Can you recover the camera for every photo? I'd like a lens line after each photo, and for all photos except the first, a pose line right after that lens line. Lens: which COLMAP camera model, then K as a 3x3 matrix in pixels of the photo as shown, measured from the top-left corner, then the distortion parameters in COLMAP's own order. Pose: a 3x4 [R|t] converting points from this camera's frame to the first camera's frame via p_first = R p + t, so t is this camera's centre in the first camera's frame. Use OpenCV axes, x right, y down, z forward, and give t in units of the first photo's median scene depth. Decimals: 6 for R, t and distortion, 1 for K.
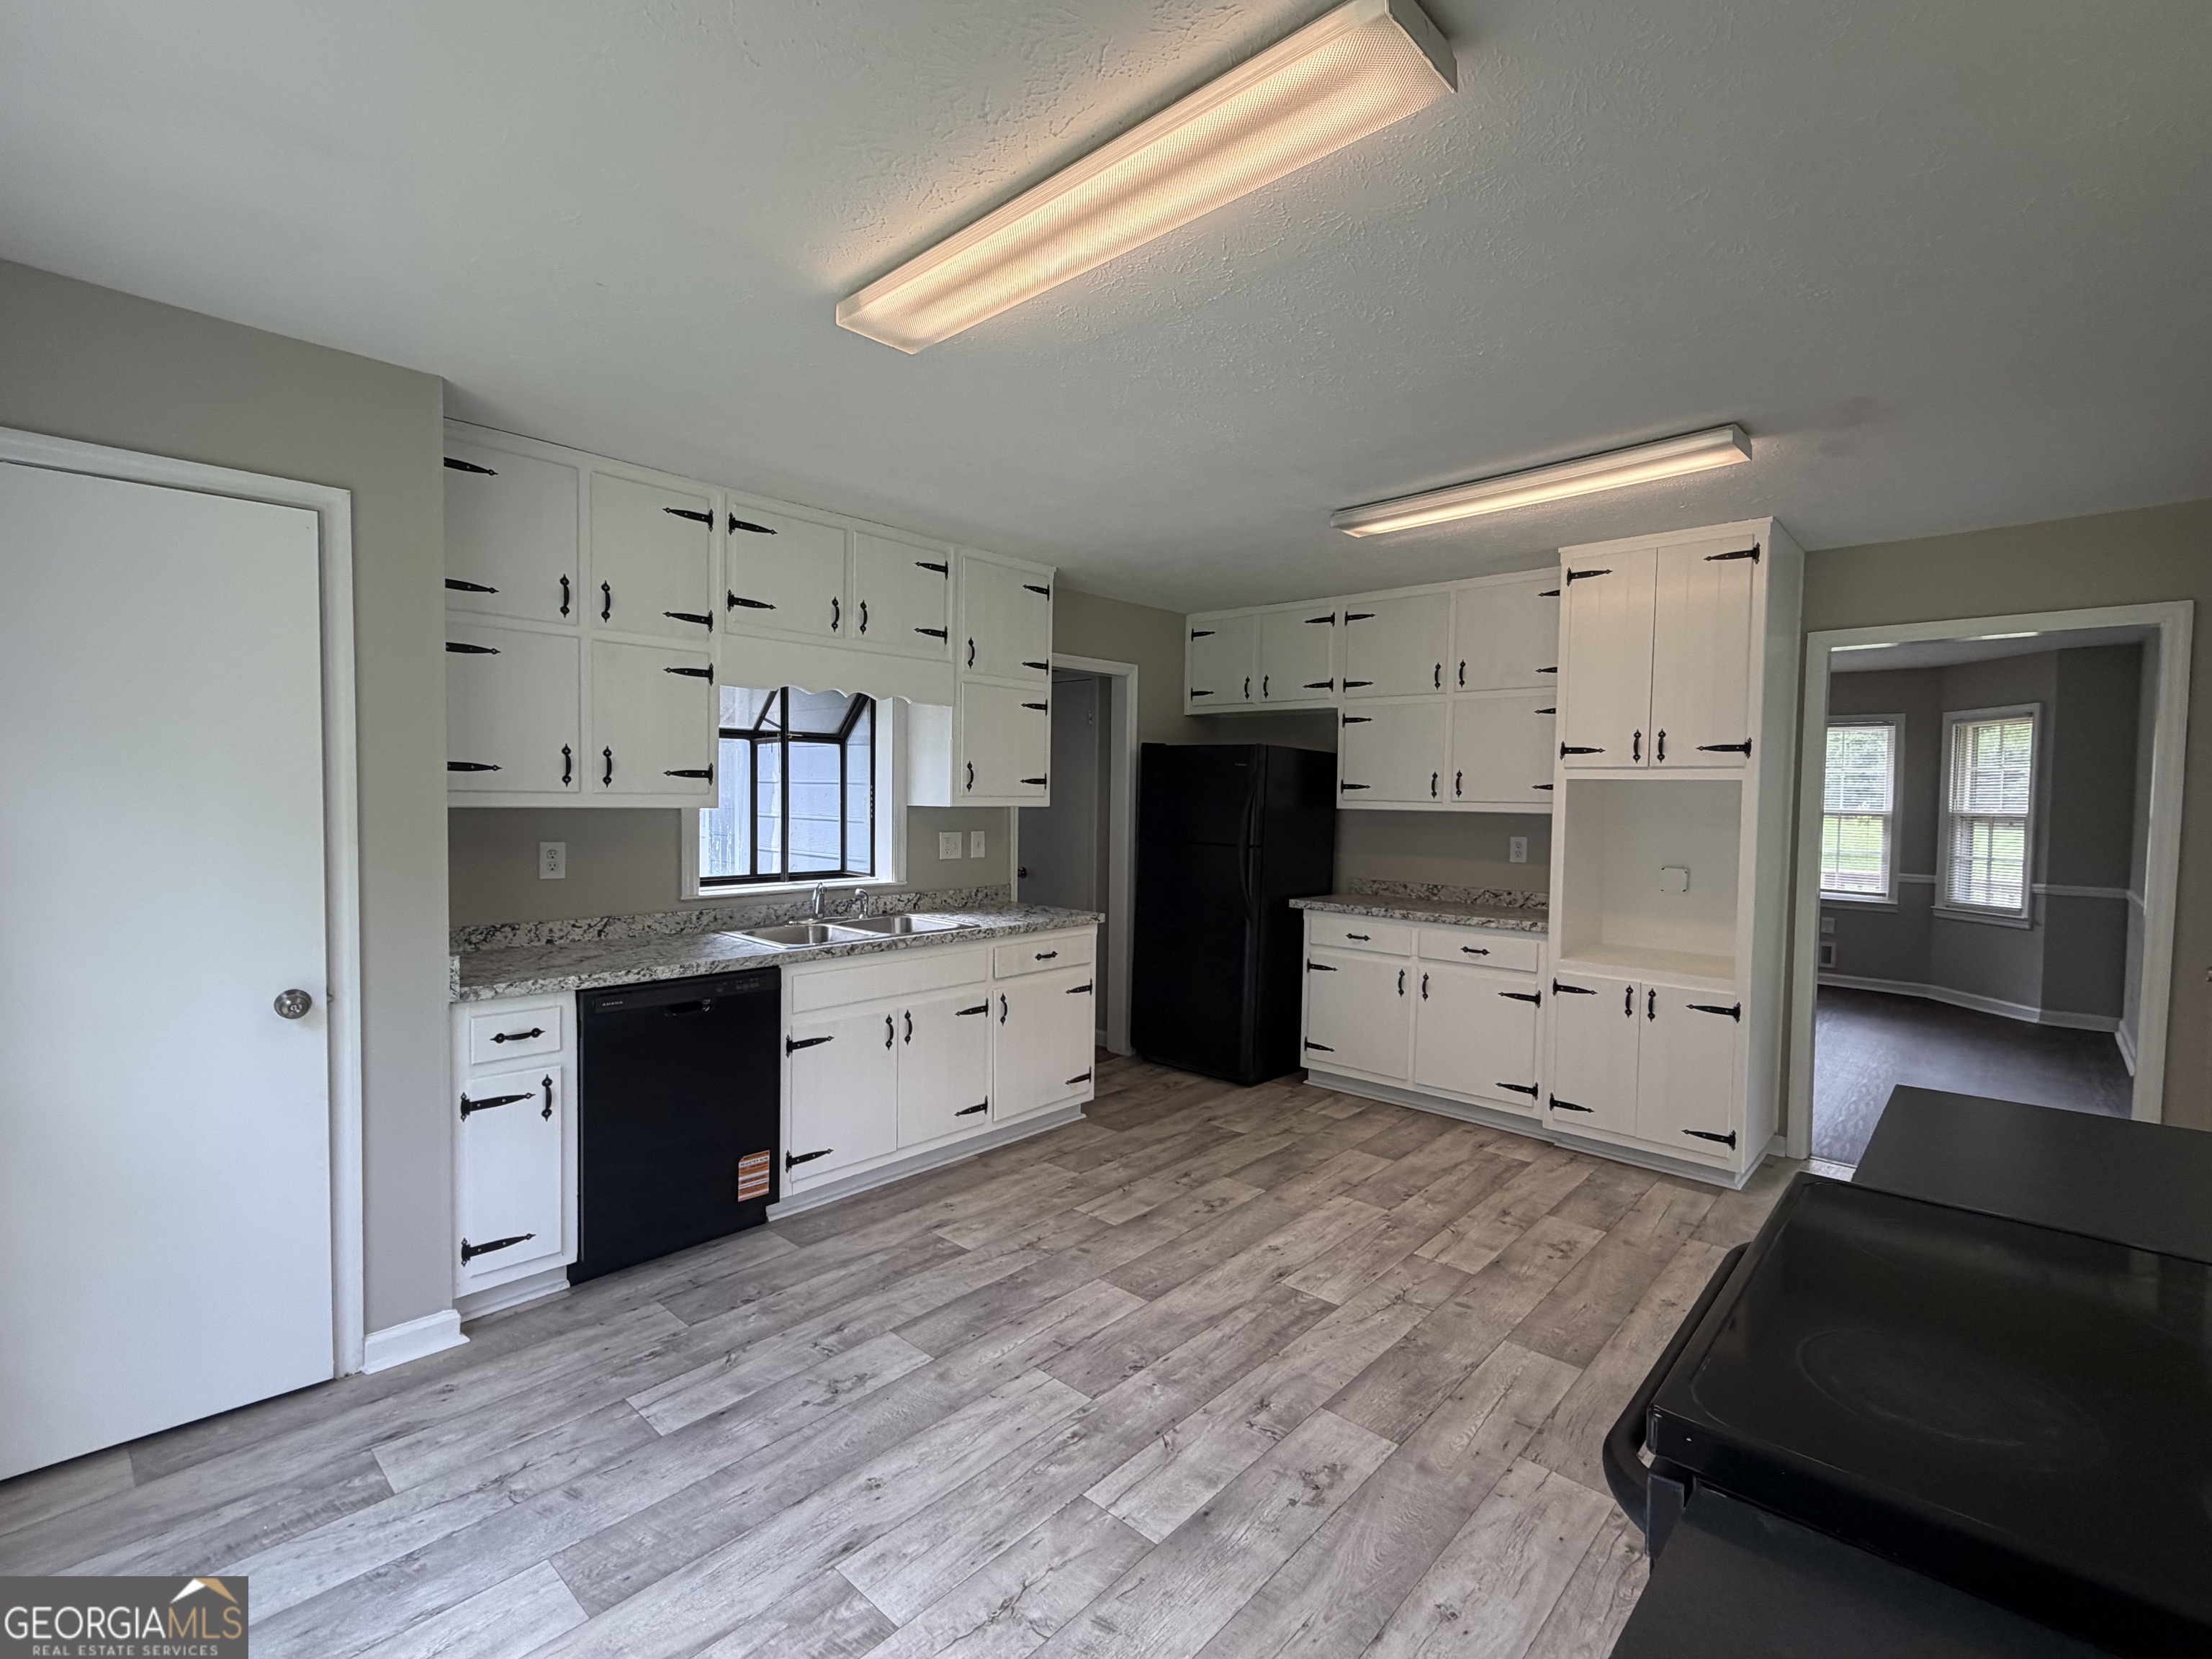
lens RADIAL K [[1009.7, 0, 1107.4], [0, 1009.7, 836.7], [0, 0, 1]] dist [-0.004483, 0.006000]
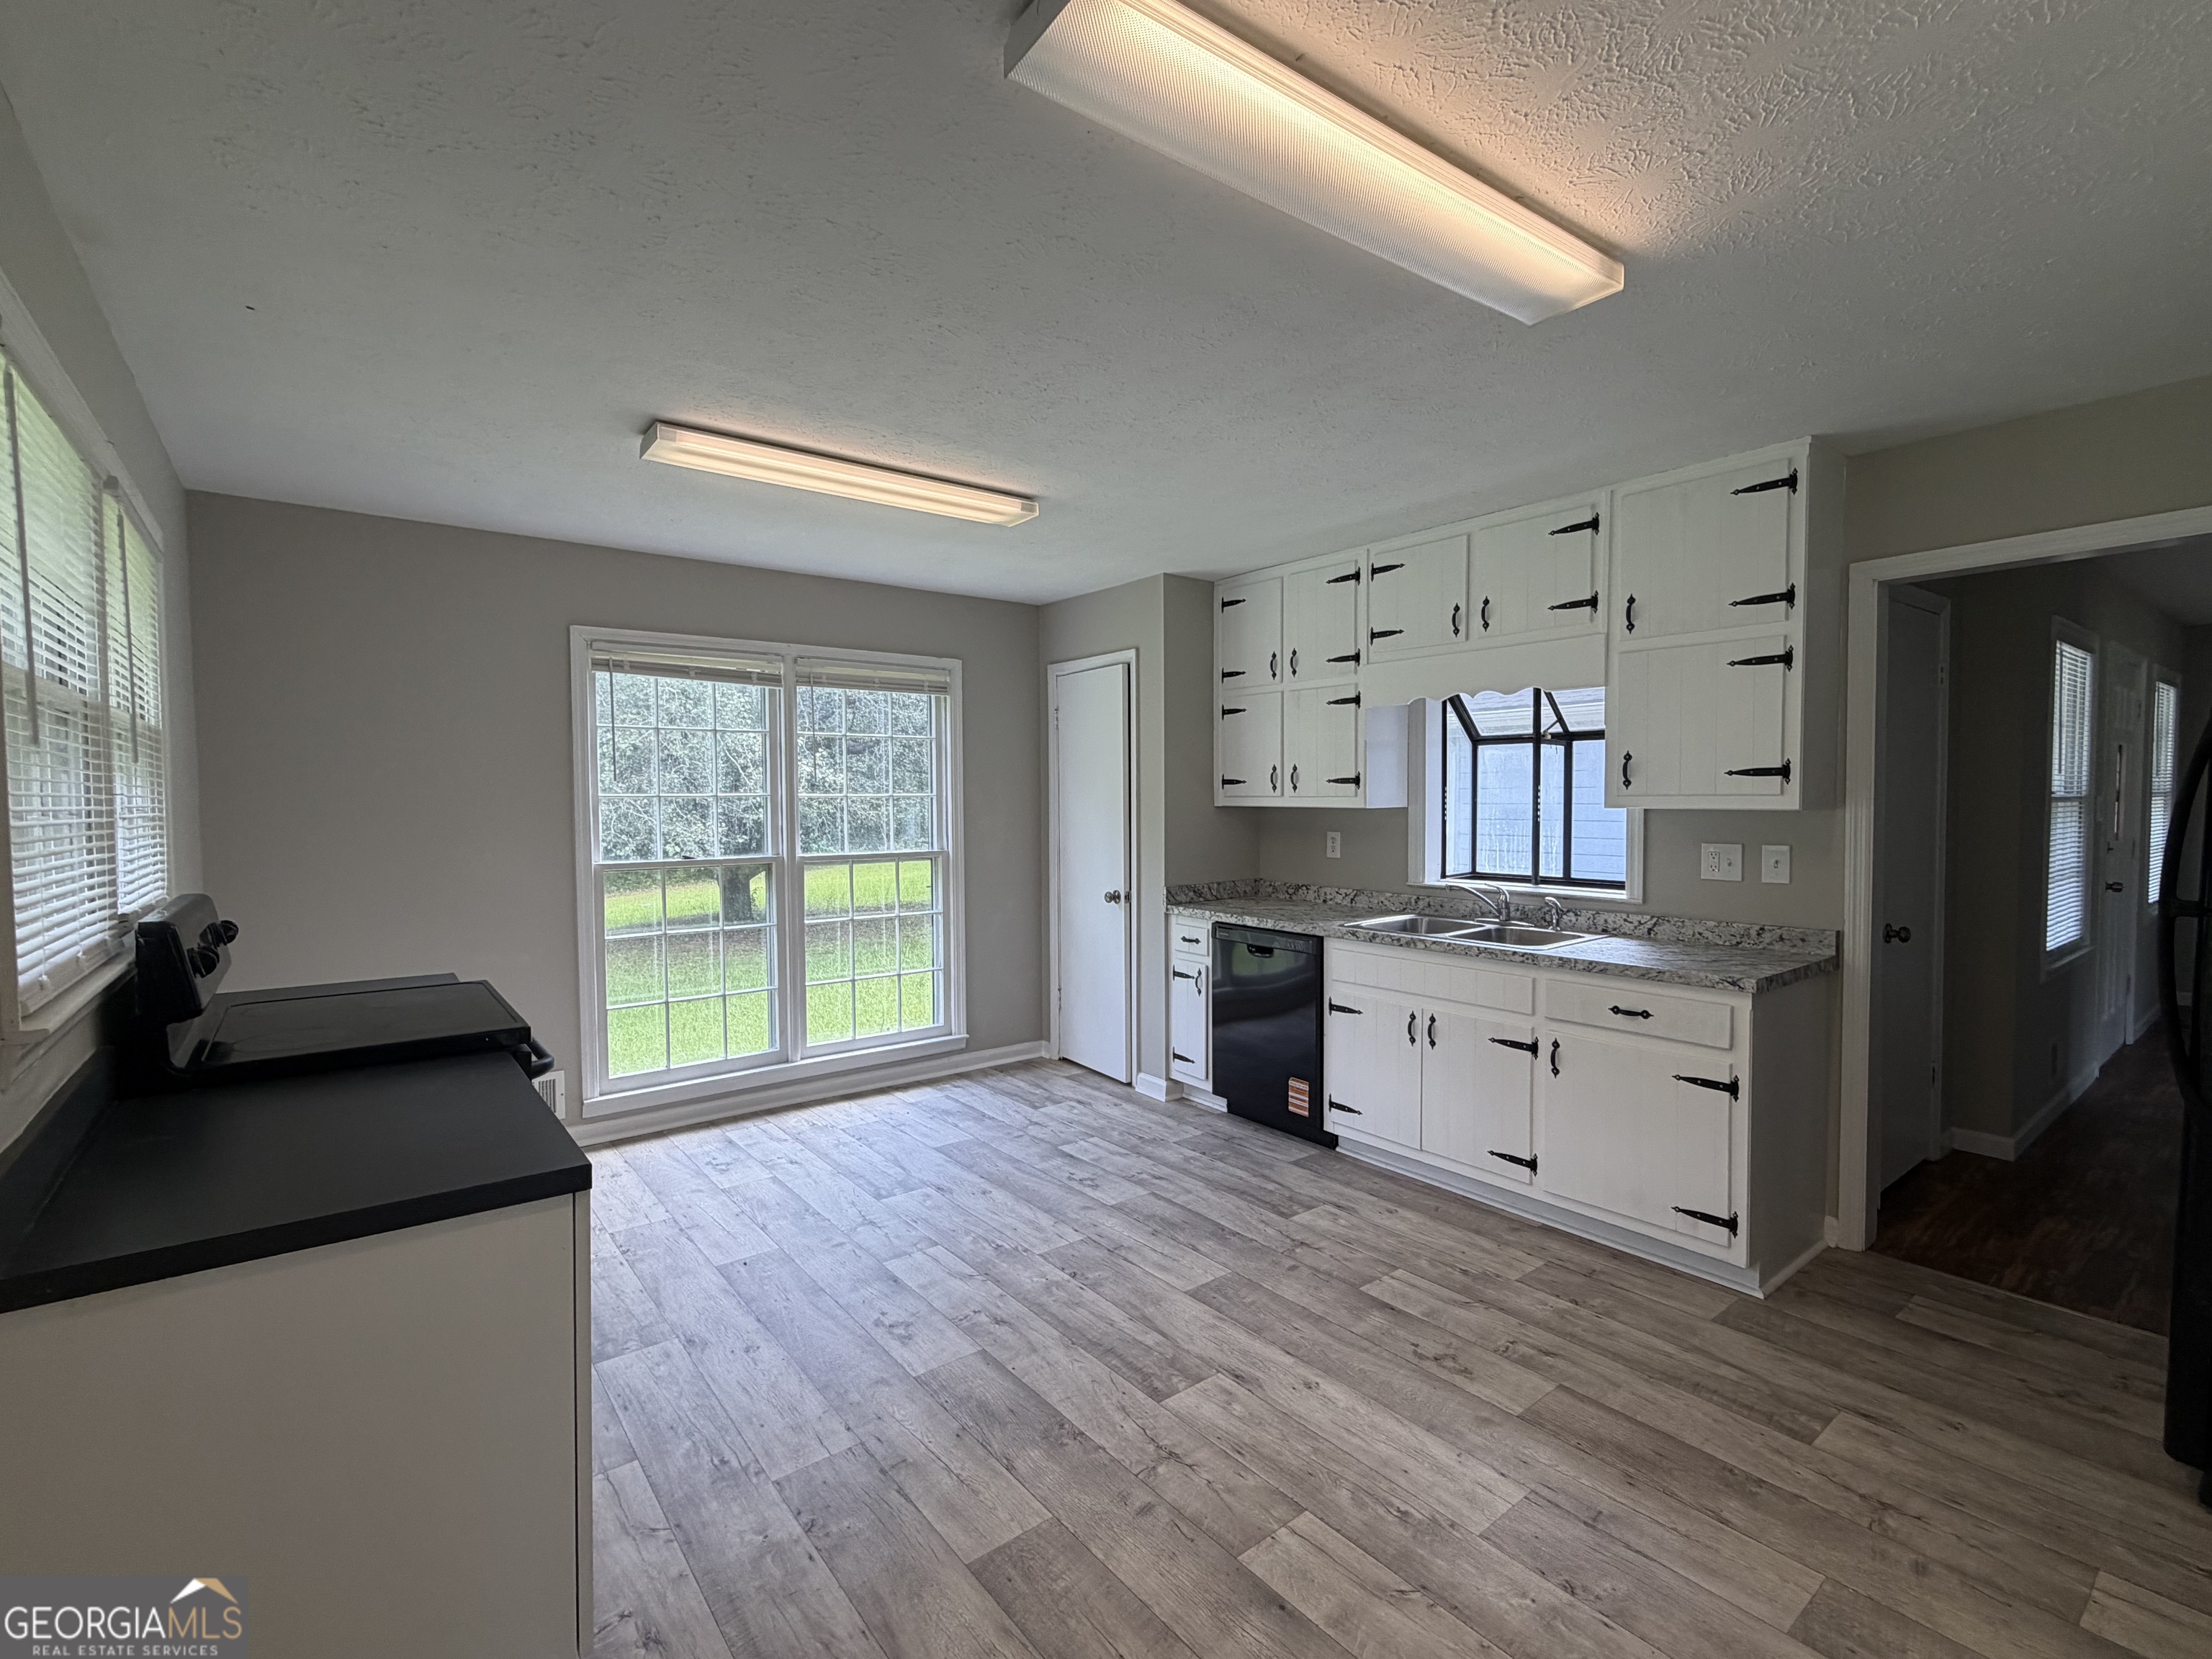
lens RADIAL K [[1009.7, 0, 1107.4], [0, 1009.7, 836.7], [0, 0, 1]] dist [-0.004483, 0.006000]
pose [[-0.170249, 0.027859, -0.985007, 0.903282], [-0.040205, 0.998572, 0.035191, -0.024911], [0.984581, 0.045593, -0.168885, 0.931514]]
